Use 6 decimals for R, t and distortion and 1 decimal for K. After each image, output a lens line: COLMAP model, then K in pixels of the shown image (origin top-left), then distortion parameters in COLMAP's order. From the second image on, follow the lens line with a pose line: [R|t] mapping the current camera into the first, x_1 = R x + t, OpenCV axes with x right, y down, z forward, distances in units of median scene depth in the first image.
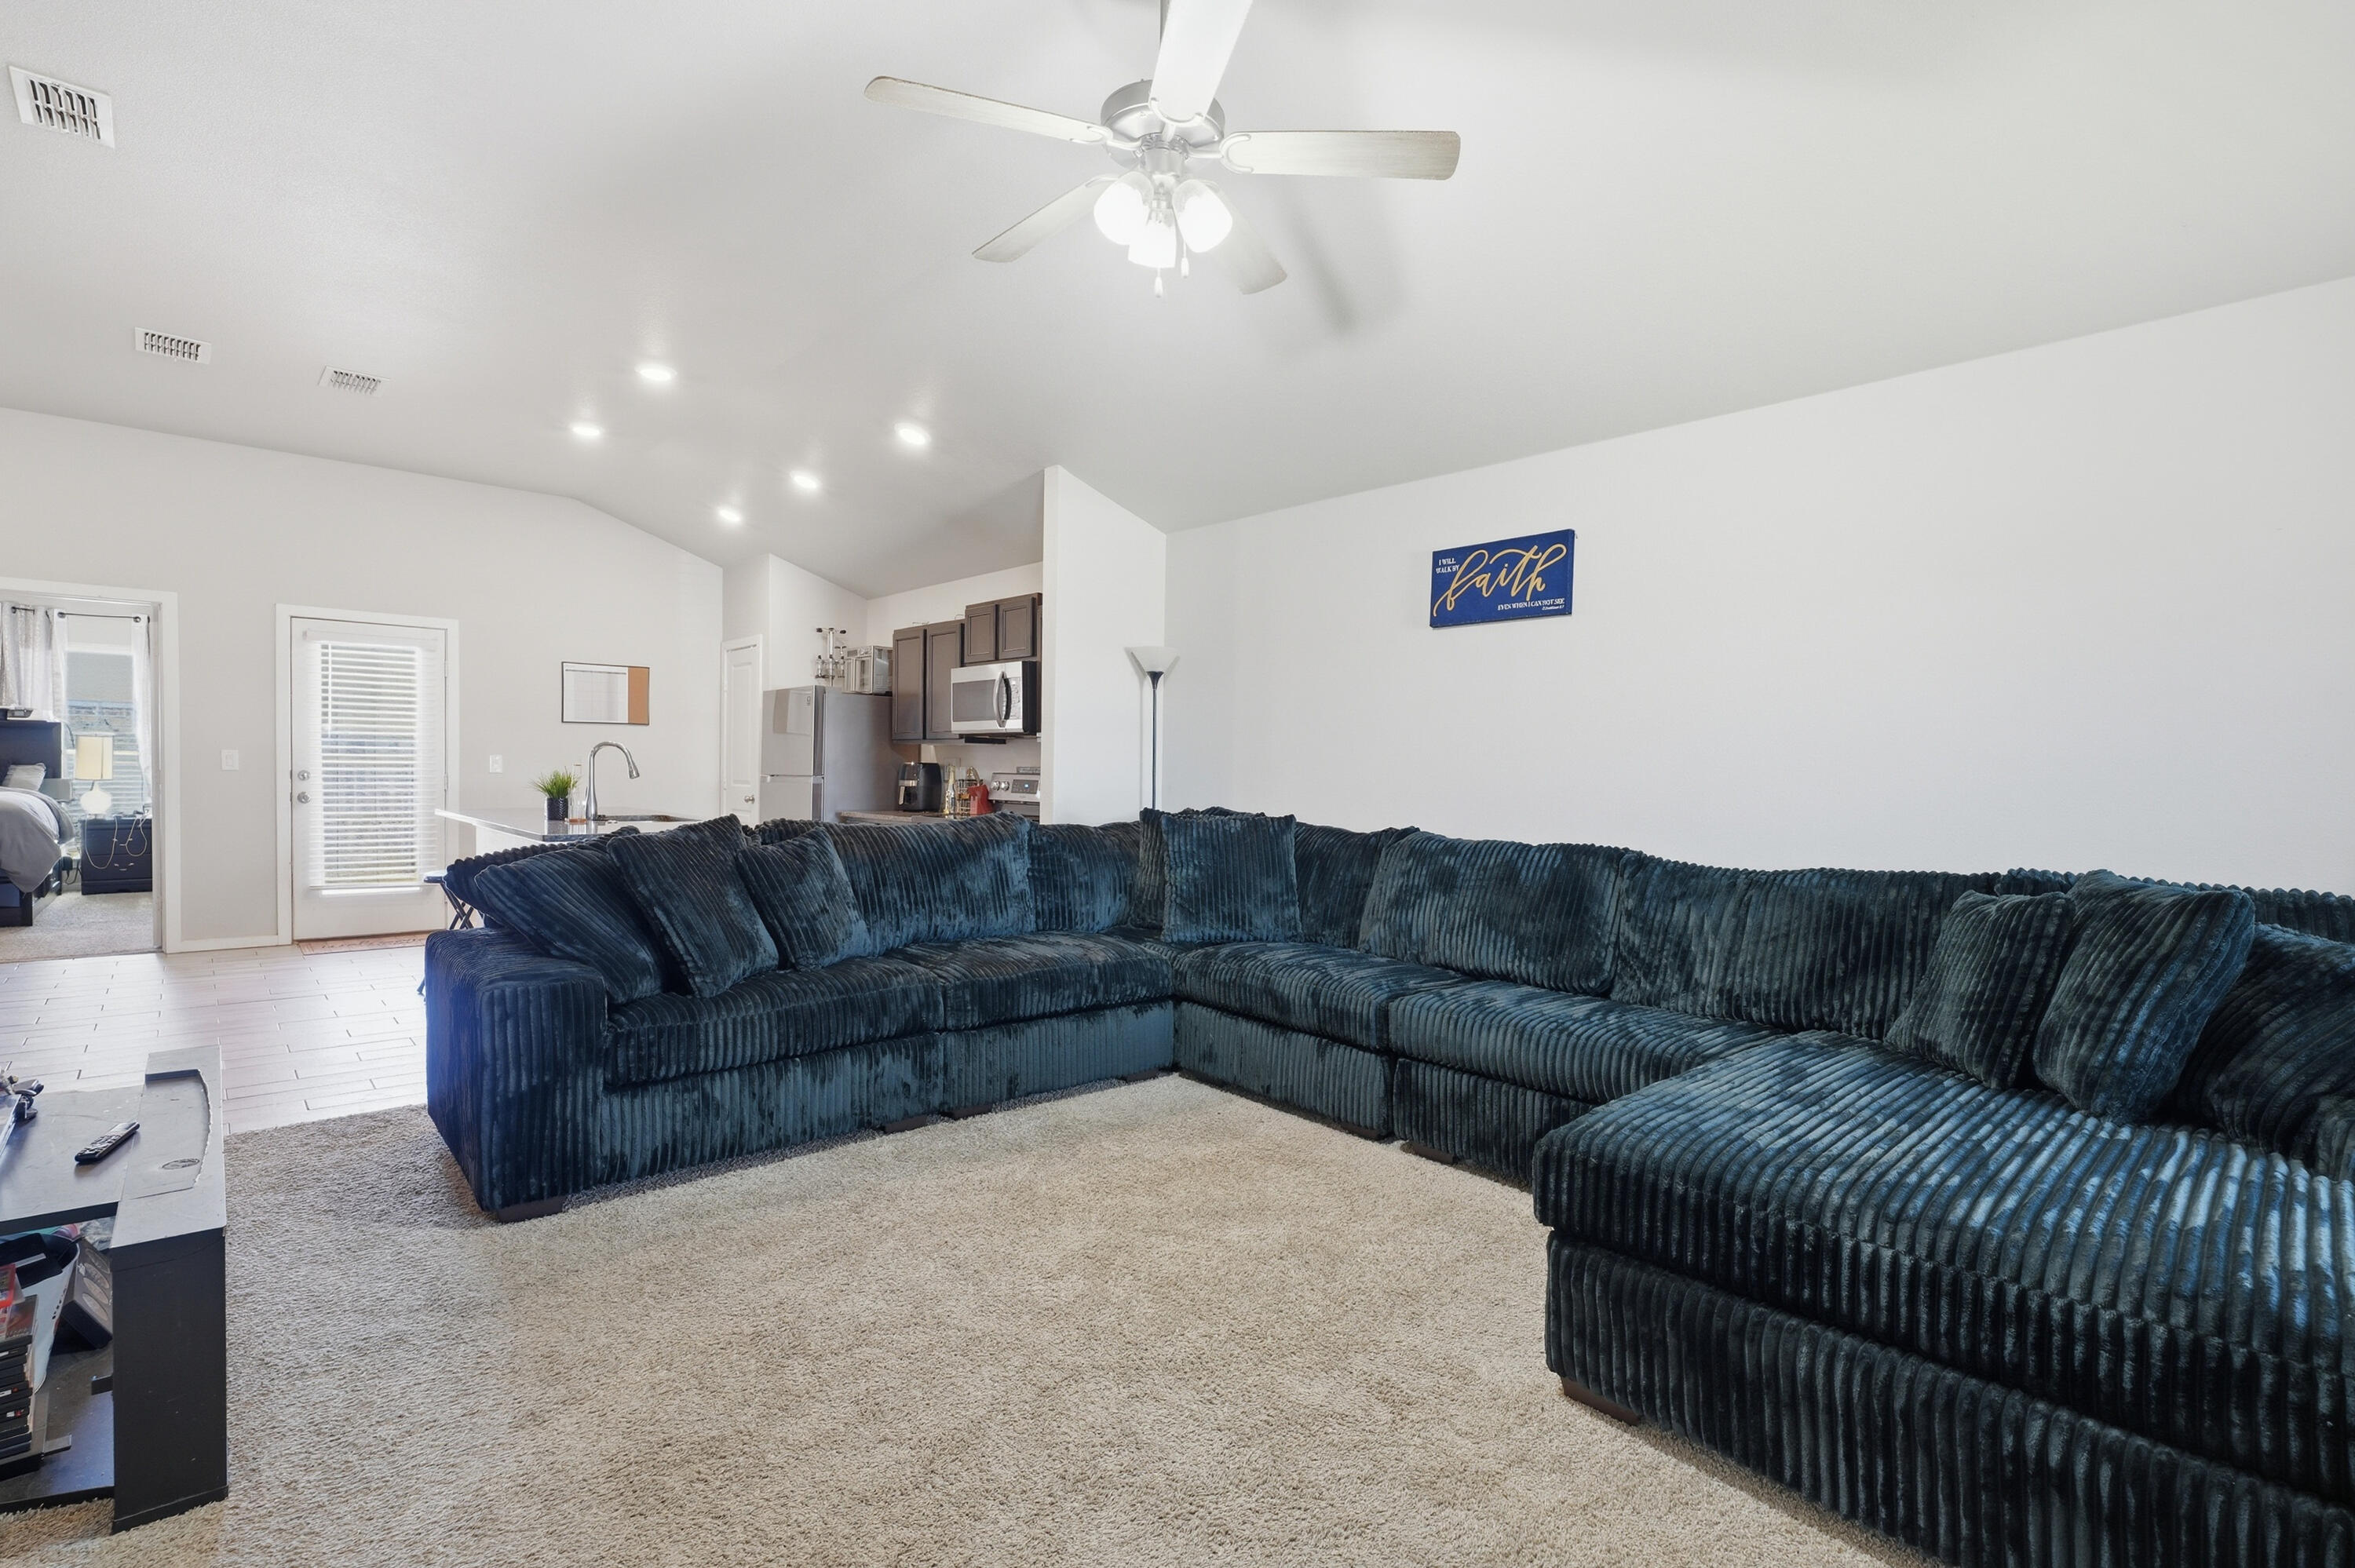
lens RADIAL K [[1062.1, 0, 1216.6], [0, 1062.1, 806.9], [0, 0, 1]] dist [-0.009002, 0.003072]
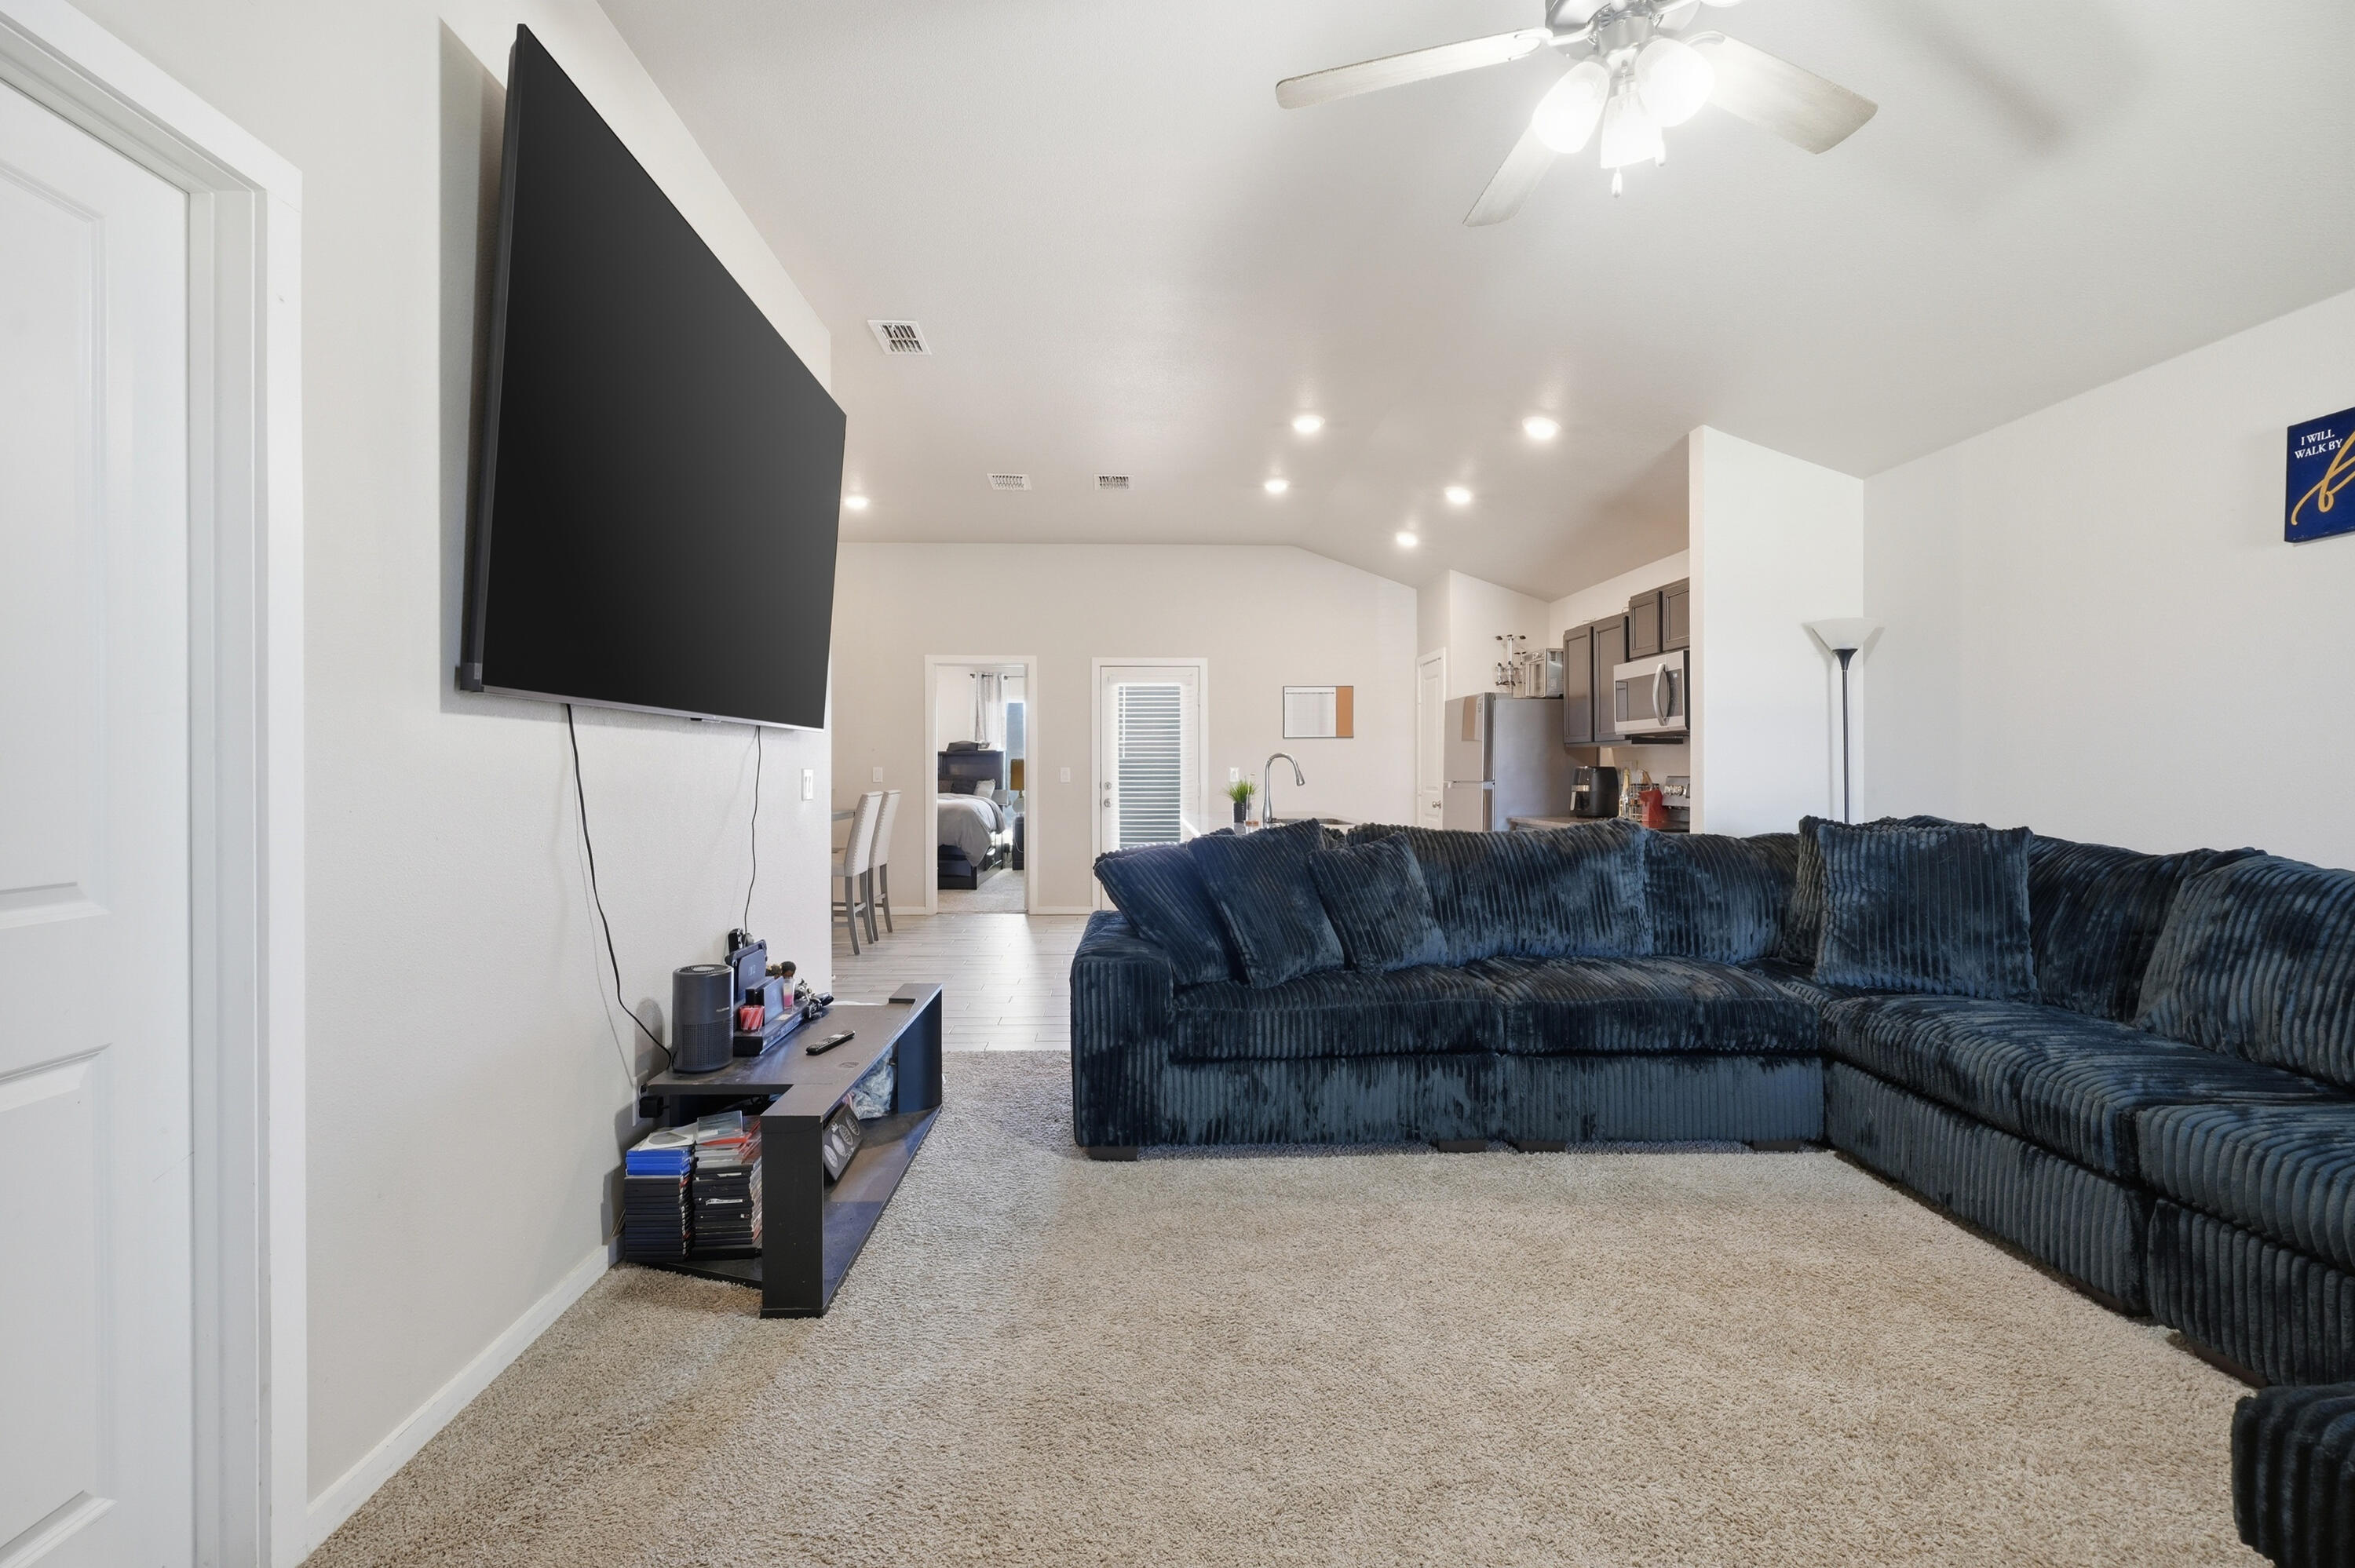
lens RADIAL K [[1062.1, 0, 1182.6], [0, 1062.1, 778.4], [0, 0, 1]] dist [-0.009002, 0.003072]
pose [[0.768306, -0.013741, -0.639935, 0.107108], [-0.007096, 0.999525, -0.029982, -0.000269], [0.640043, 0.027576, 0.767844, 0.082779]]
